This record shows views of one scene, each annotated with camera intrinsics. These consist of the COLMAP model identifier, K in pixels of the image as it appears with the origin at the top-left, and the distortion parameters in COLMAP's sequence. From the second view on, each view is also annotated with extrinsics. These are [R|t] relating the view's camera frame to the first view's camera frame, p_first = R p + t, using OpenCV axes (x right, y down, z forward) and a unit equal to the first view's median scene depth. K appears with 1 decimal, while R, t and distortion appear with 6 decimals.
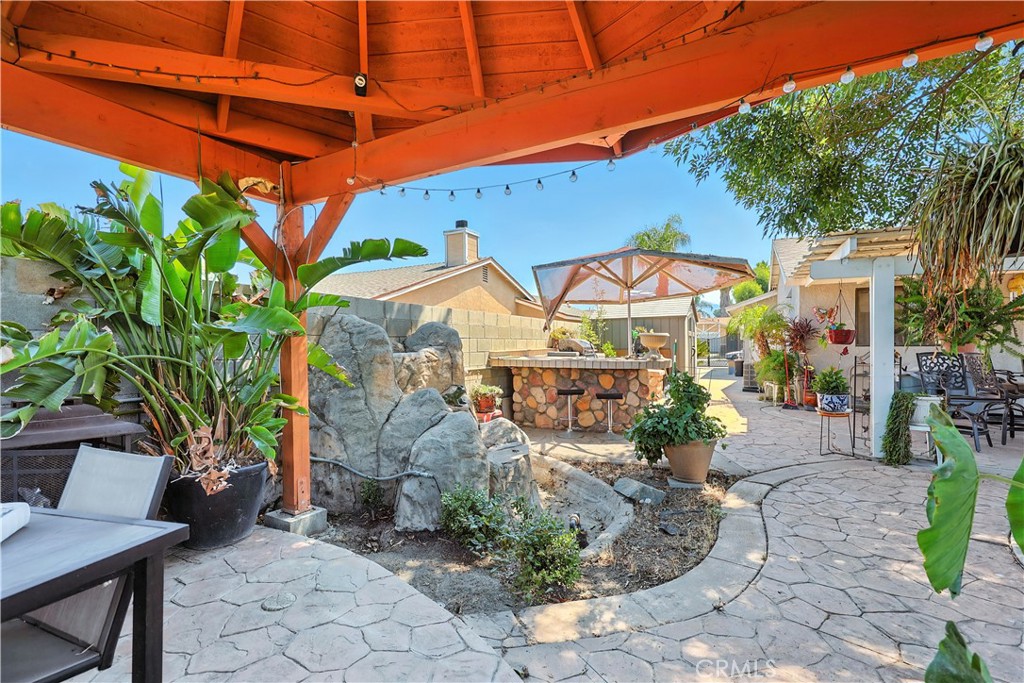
lens RADIAL K [[439.7, 0, 509.5], [0, 439.7, 344.4], [0, 0, 1]] dist [-0.000394, -0.000175]
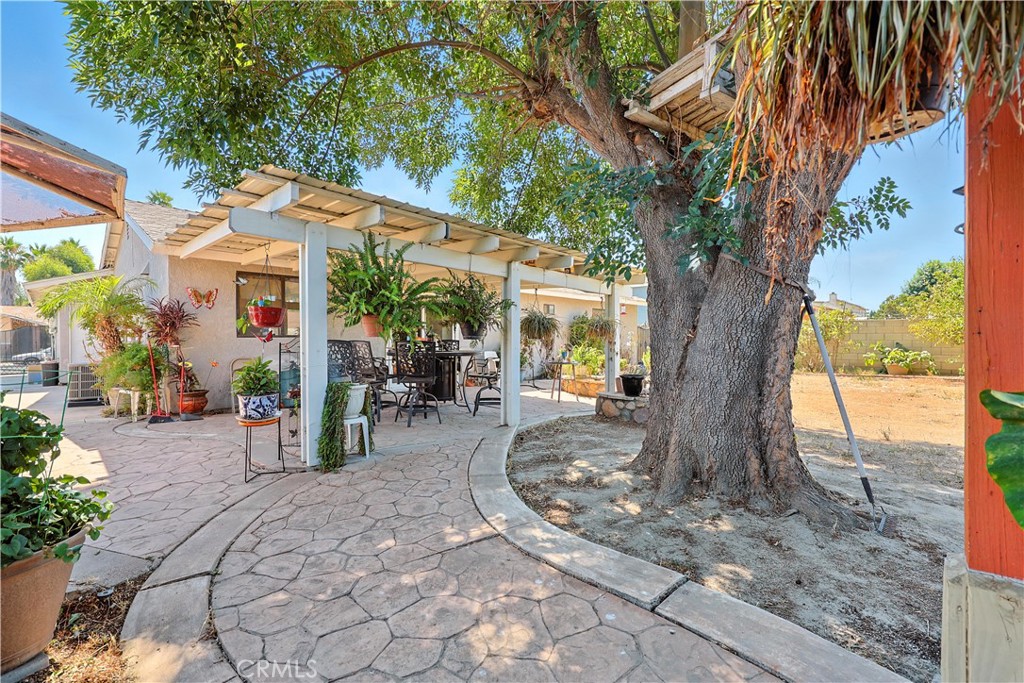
lens RADIAL K [[441.5, 0, 513.8], [0, 441.5, 340.6], [0, 0, 1]] dist [-0.000470, -0.000190]
pose [[0.254950, -0.000189, 0.966954, 0.129606], [0.007010, 0.999974, -0.001652, 0.026852], [-0.966929, 0.007199, 0.254945, 0.395694]]
